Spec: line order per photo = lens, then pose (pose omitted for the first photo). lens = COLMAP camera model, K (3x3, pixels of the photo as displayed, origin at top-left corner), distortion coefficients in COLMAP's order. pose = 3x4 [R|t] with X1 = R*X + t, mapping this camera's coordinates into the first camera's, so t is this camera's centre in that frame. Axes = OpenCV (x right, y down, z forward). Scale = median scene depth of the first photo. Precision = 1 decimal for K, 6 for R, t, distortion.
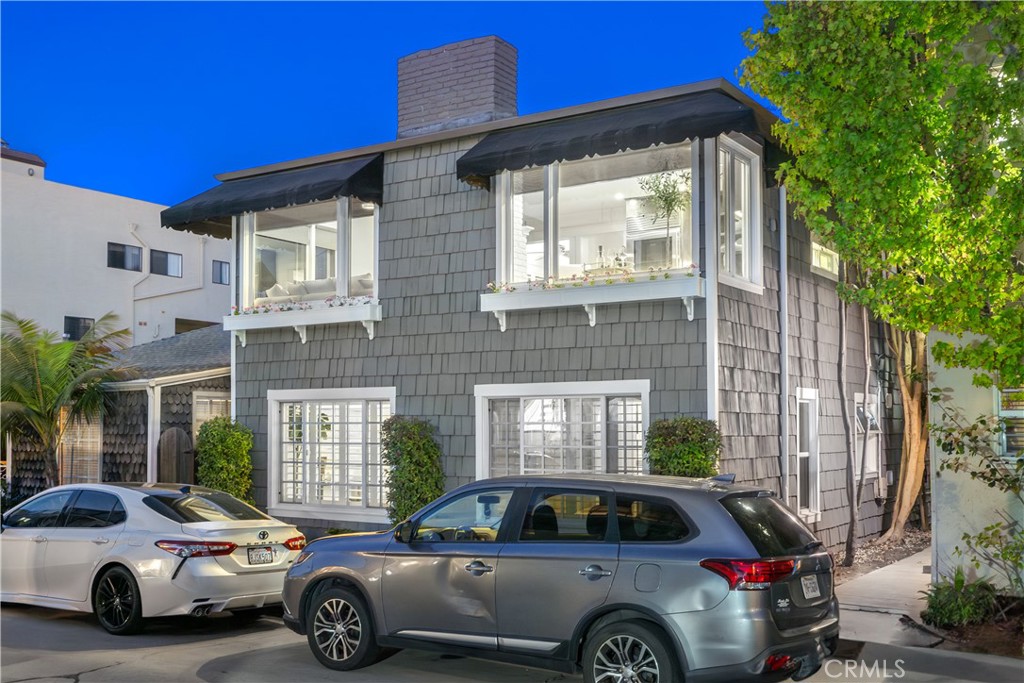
lens RADIAL K [[691.8, 0, 512.0], [0, 691.8, 341.5], [0, 0, 1]] dist [-0.003141, -0.000532]
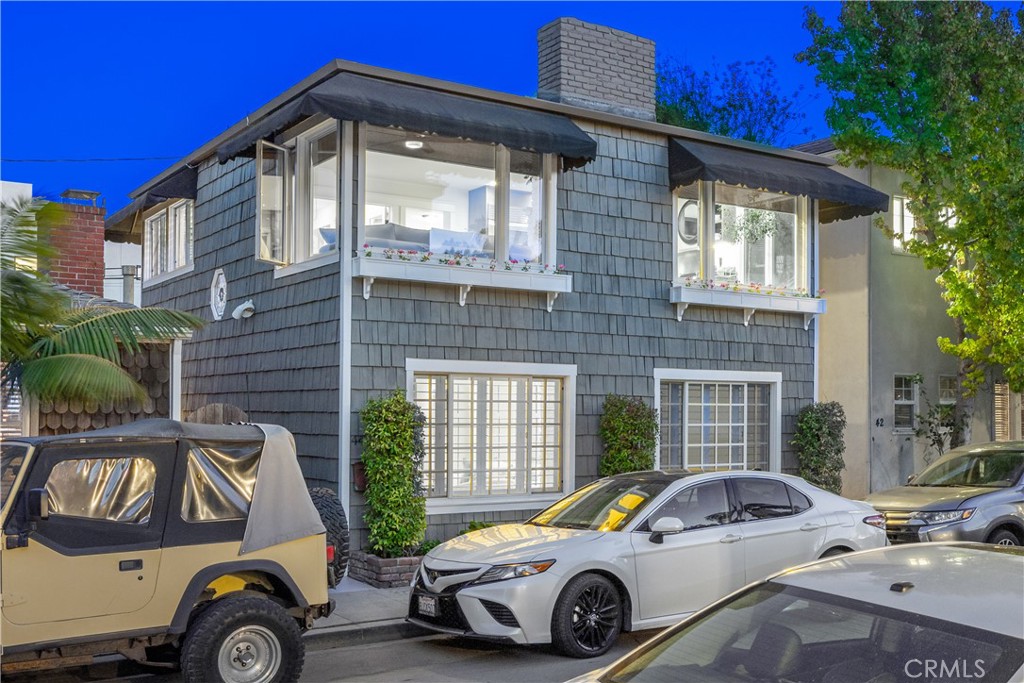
lens RADIAL K [[683.1, 0, 512.0], [0, 683.1, 341.5], [0, 0, 1]] dist [0.002709, 0.000433]
pose [[0.679330, 0.075716, 0.729917, -0.874960], [-0.100329, 0.994906, -0.009829, 0.048532], [-0.726942, -0.066555, 0.683465, 0.394245]]
